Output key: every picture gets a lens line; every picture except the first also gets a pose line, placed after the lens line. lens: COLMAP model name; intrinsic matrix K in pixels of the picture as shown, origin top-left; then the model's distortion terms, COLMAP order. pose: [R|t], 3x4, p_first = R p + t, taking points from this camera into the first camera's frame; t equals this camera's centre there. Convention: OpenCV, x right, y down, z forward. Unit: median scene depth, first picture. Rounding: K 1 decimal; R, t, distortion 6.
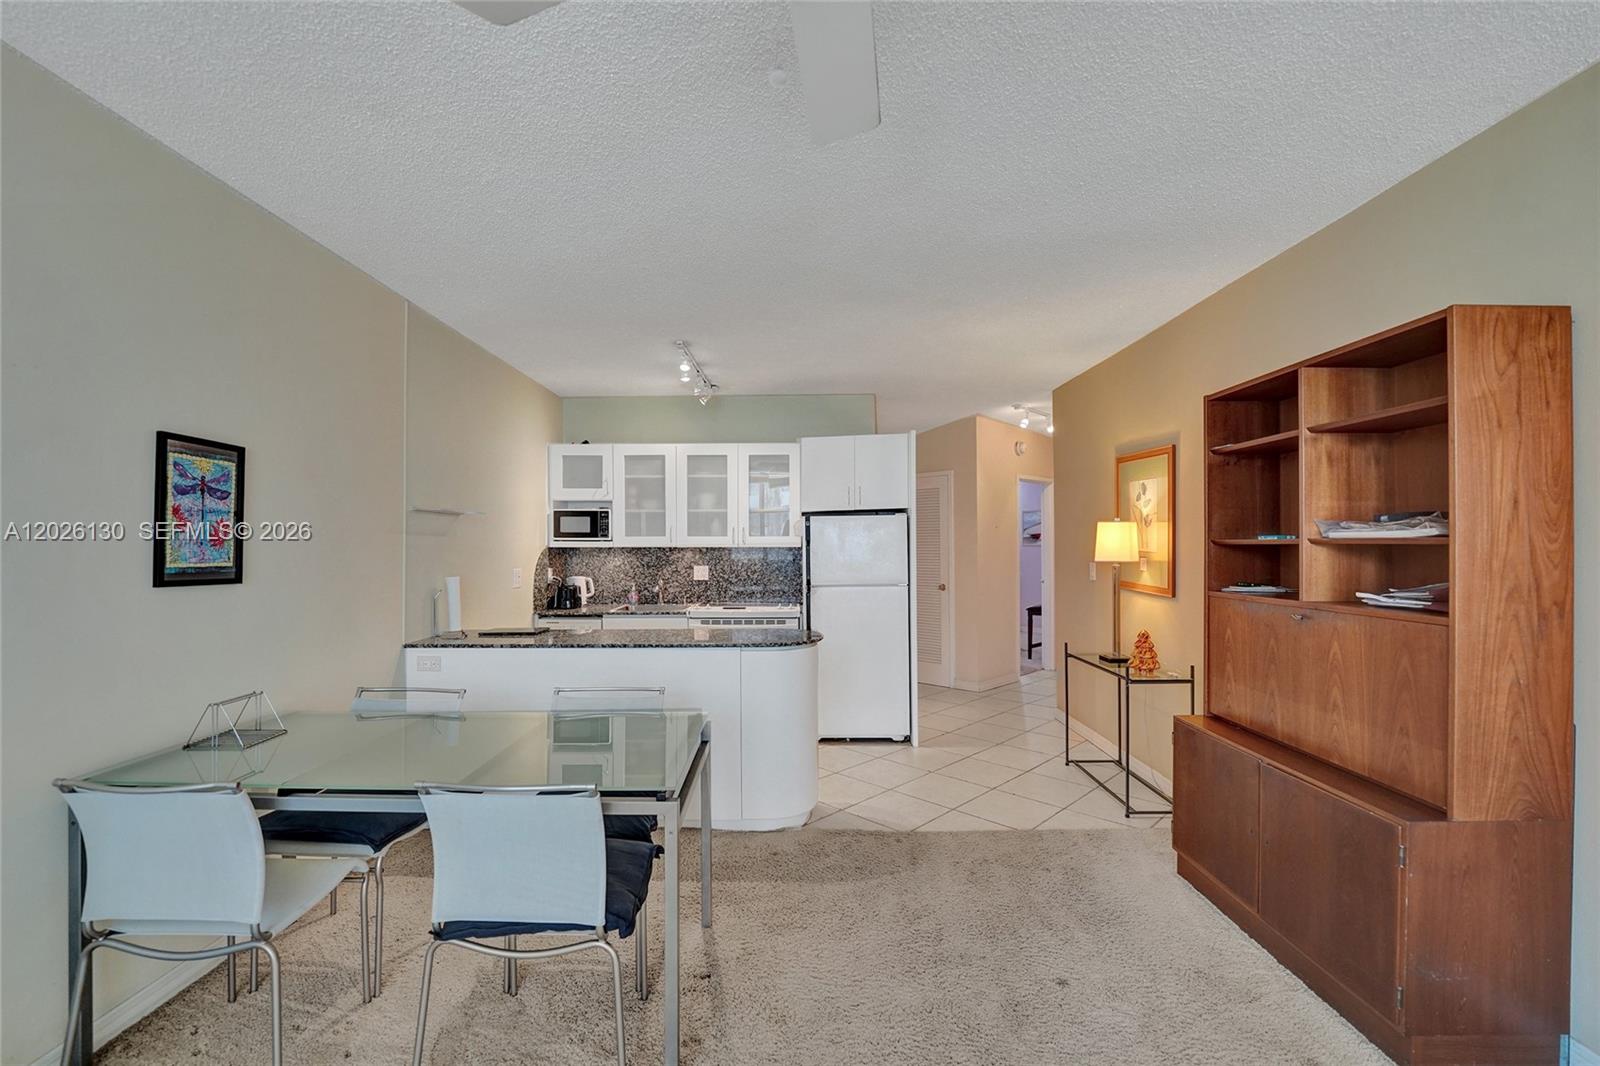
lens RADIAL K [[683.2, 0, 794.5], [0, 683.2, 539.8], [0, 0, 1]] dist [-0.024249, 0.000444]
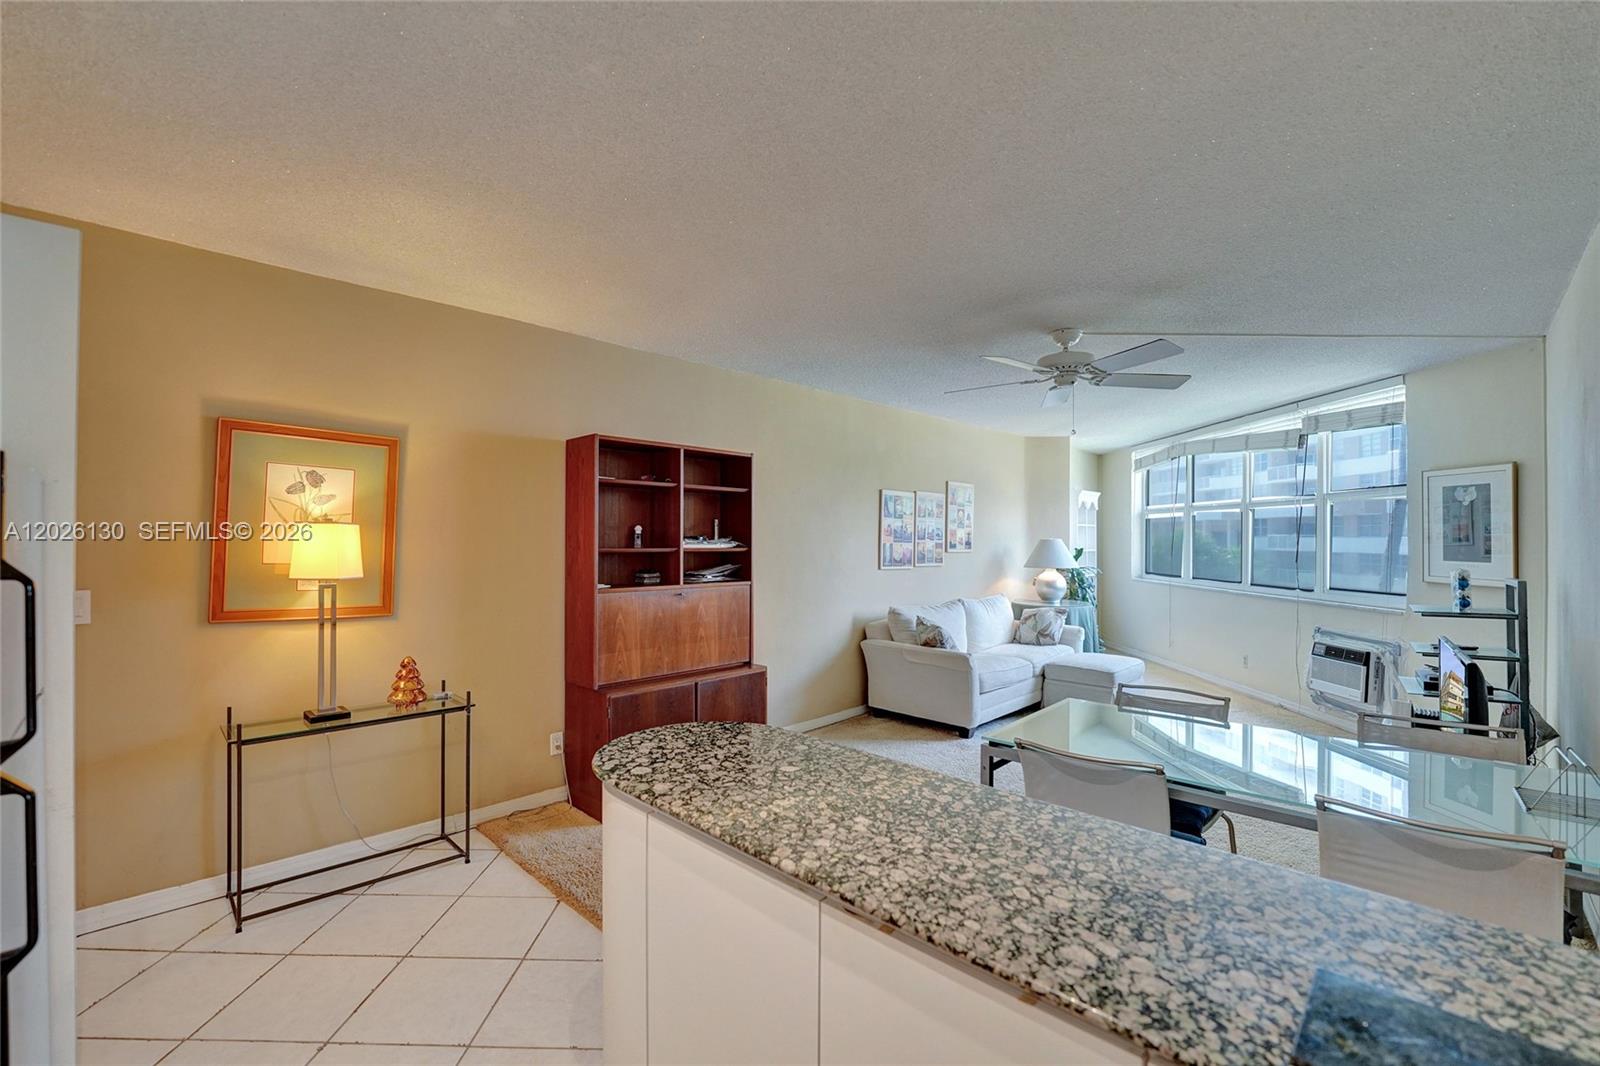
lens RADIAL K [[685.0, 0, 790.6], [0, 685.0, 533.8], [0, 0, 1]] dist [-0.026493, 0.000075]
pose [[-0.719142, 0.005991, 0.694837, -0.311154], [-0.007778, 0.999831, -0.016671, -0.005821], [-0.694820, -0.017393, -0.718974, 0.981005]]
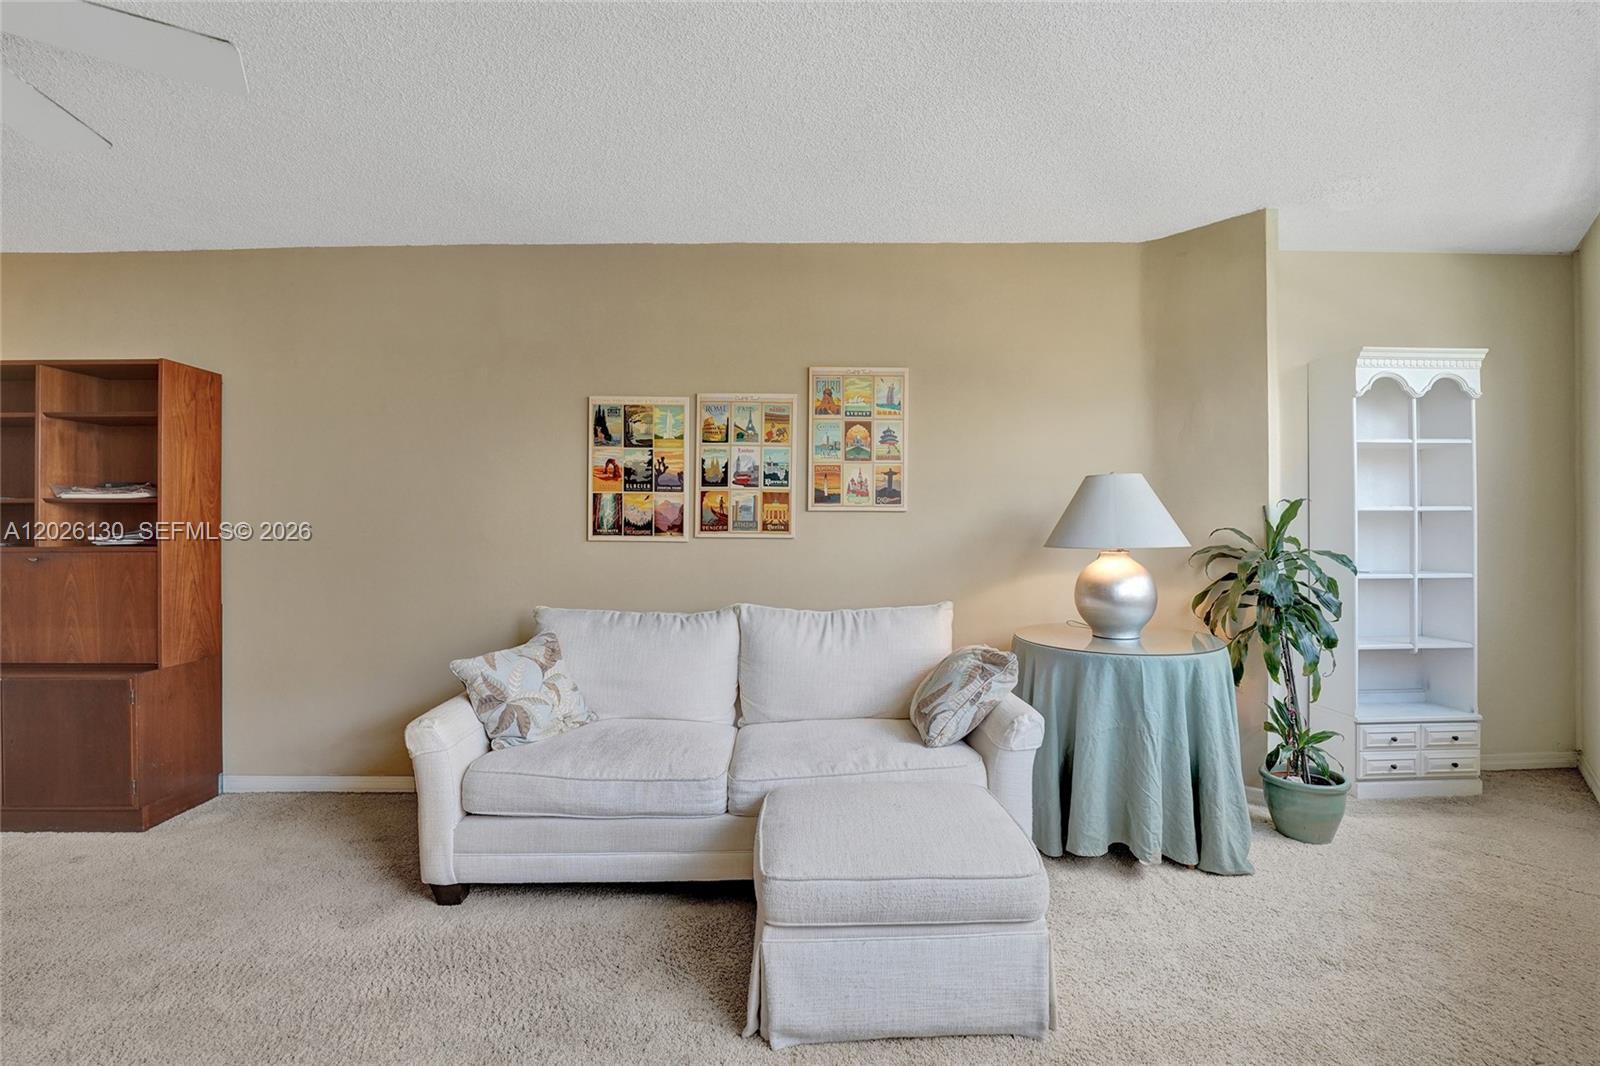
lens RADIAL K [[678.7, 0, 795.6], [0, 678.7, 529.8], [0, 0, 1]] dist [-0.024285, -0.000016]
pose [[-0.030657, -0.001948, 0.999528, -0.256372], [-0.004746, 0.999987, 0.001804, 0.023406], [-0.999519, -0.004689, -0.030666, -0.191377]]
